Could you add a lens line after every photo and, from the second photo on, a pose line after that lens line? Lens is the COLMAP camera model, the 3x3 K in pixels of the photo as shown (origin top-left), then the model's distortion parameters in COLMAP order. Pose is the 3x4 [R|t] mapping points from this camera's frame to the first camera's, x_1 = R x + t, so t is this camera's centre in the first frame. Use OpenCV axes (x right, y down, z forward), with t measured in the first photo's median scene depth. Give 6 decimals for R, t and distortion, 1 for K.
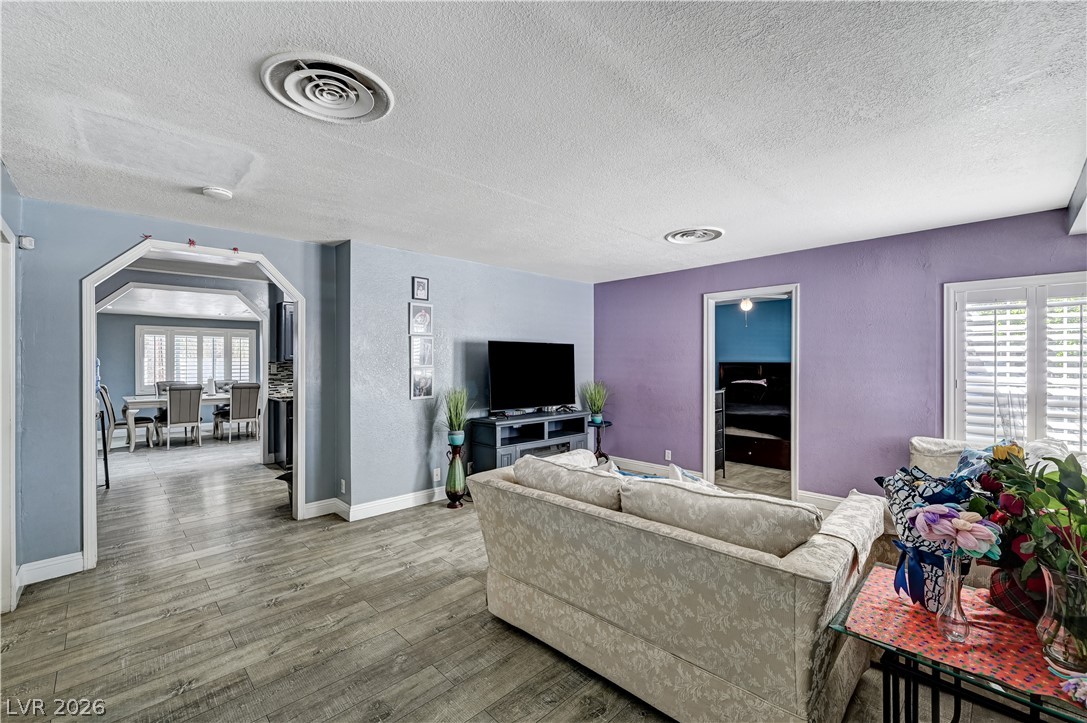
lens RADIAL K [[465.1, 0, 546.5], [0, 465.1, 360.7], [0, 0, 1]] dist [0.001385, 0.000241]
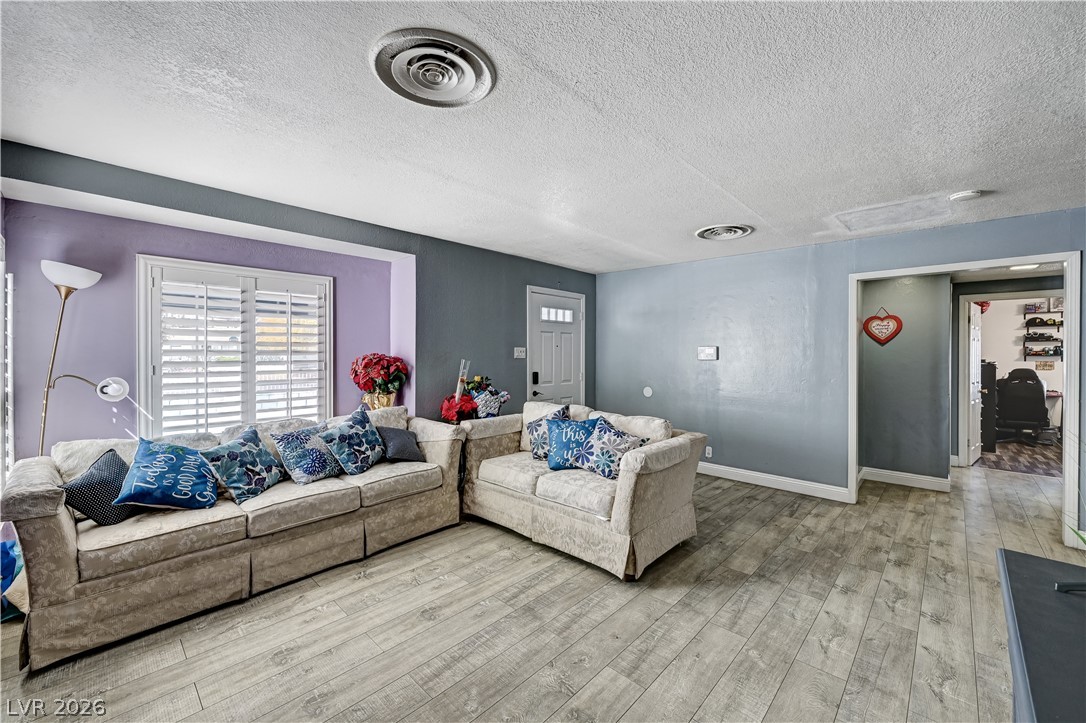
lens RADIAL K [[447.3, 0, 540.5], [0, 447.3, 356.3], [0, 0, 1]] dist [0.000317, -0.000017]
pose [[-0.999566, -0.001024, -0.029425, 0.332746], [-0.001301, 0.999955, 0.009428, 0.005436], [0.029414, 0.009462, -0.999523, 2.138868]]
